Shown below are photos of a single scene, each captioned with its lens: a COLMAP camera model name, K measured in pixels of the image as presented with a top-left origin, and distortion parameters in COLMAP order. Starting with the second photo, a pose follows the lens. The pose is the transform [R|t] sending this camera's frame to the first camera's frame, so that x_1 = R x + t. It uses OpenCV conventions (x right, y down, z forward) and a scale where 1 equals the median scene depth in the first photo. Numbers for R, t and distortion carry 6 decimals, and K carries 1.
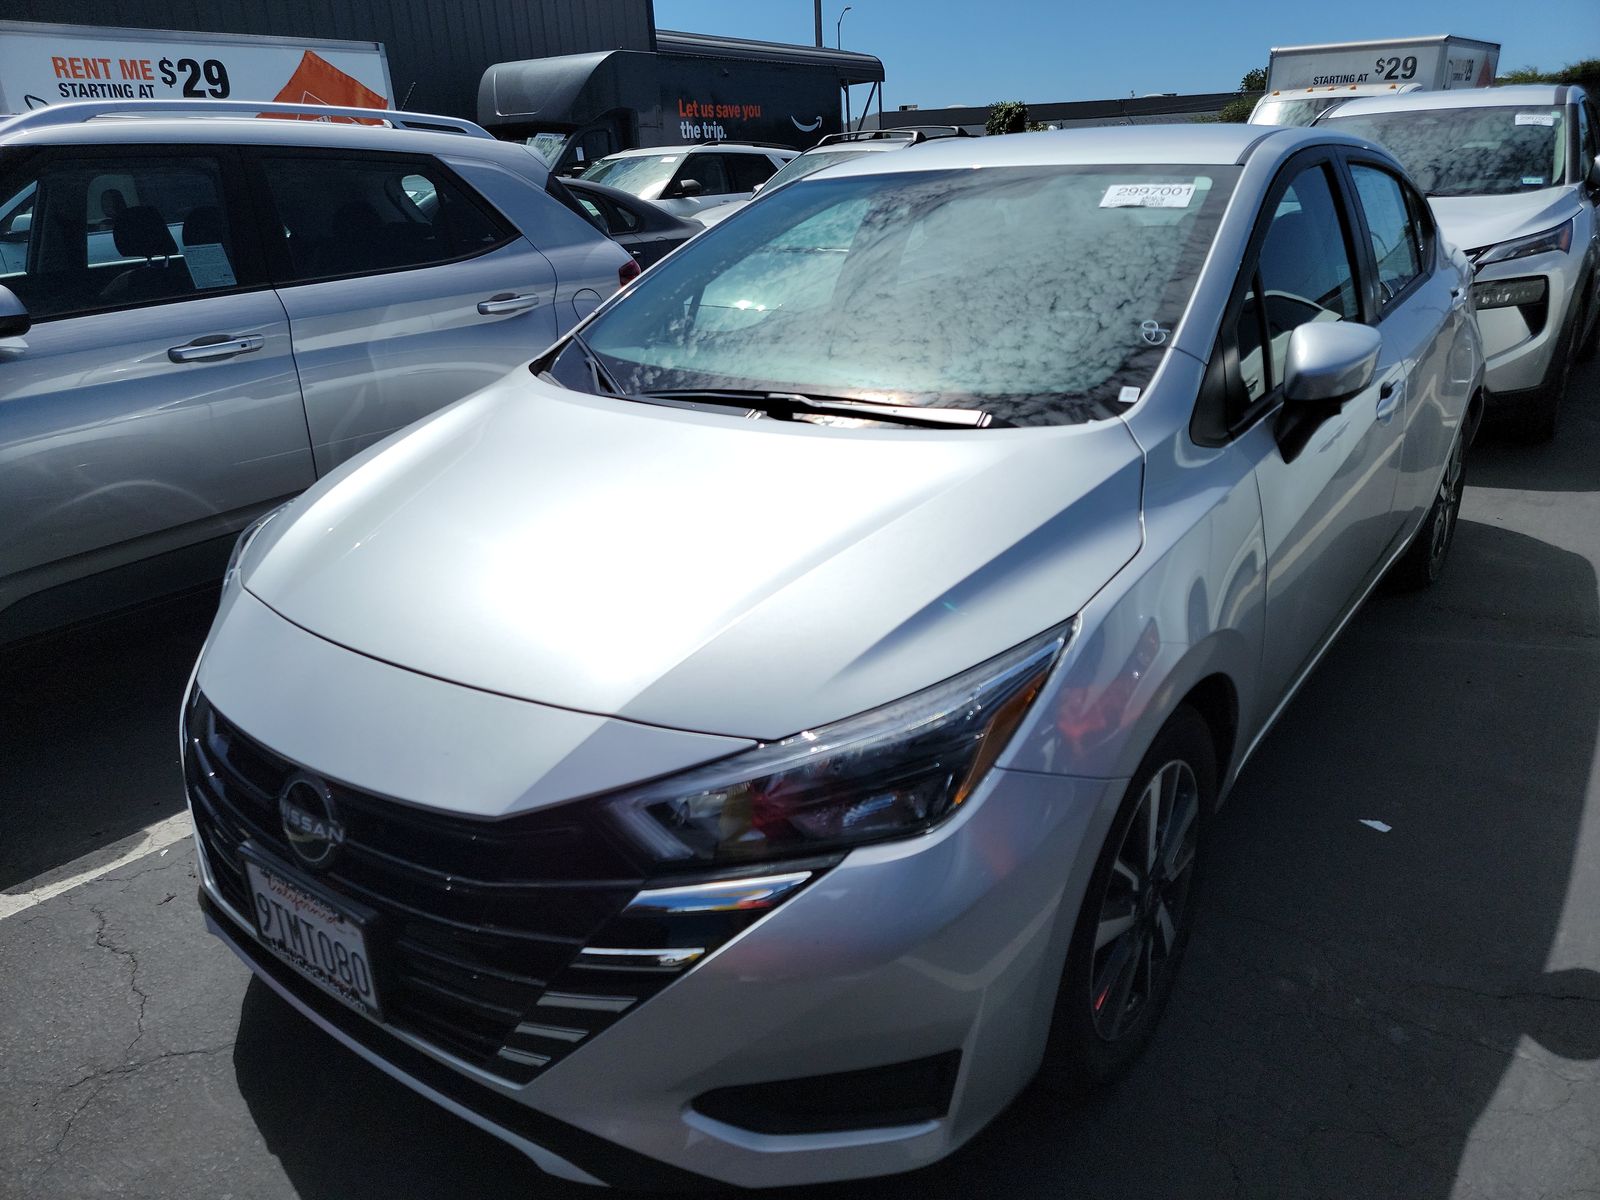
lens RADIAL K [[1105.9, 0, 813.9], [0, 1105.9, 597.5], [0, 0, 1]] dist [0.077418, -0.060392]
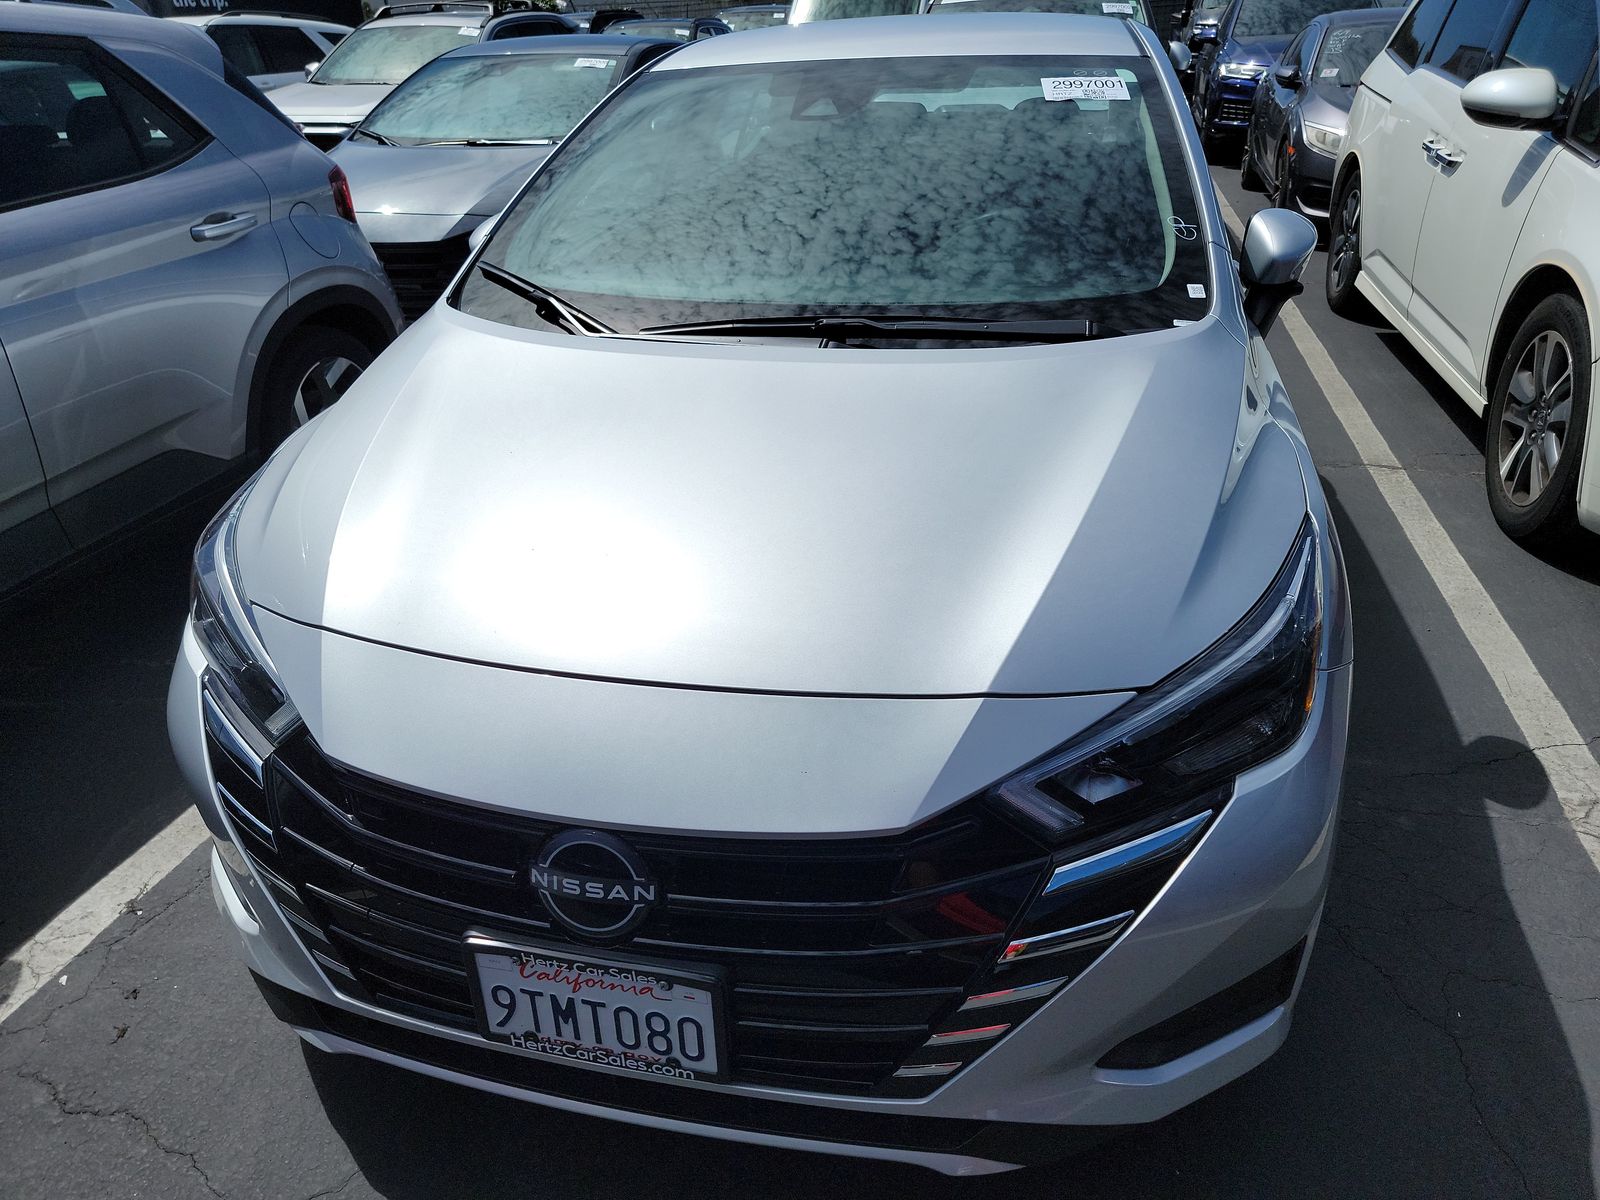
lens RADIAL K [[1105.9, 0, 813.9], [0, 1105.9, 597.5], [0, 0, 1]] dist [0.077418, -0.060392]
pose [[0.923505, -0.169544, 0.344083, -0.505143], [0.137848, 0.983781, 0.114769, -0.080032], [-0.357961, -0.058559, 0.931898, 0.162933]]
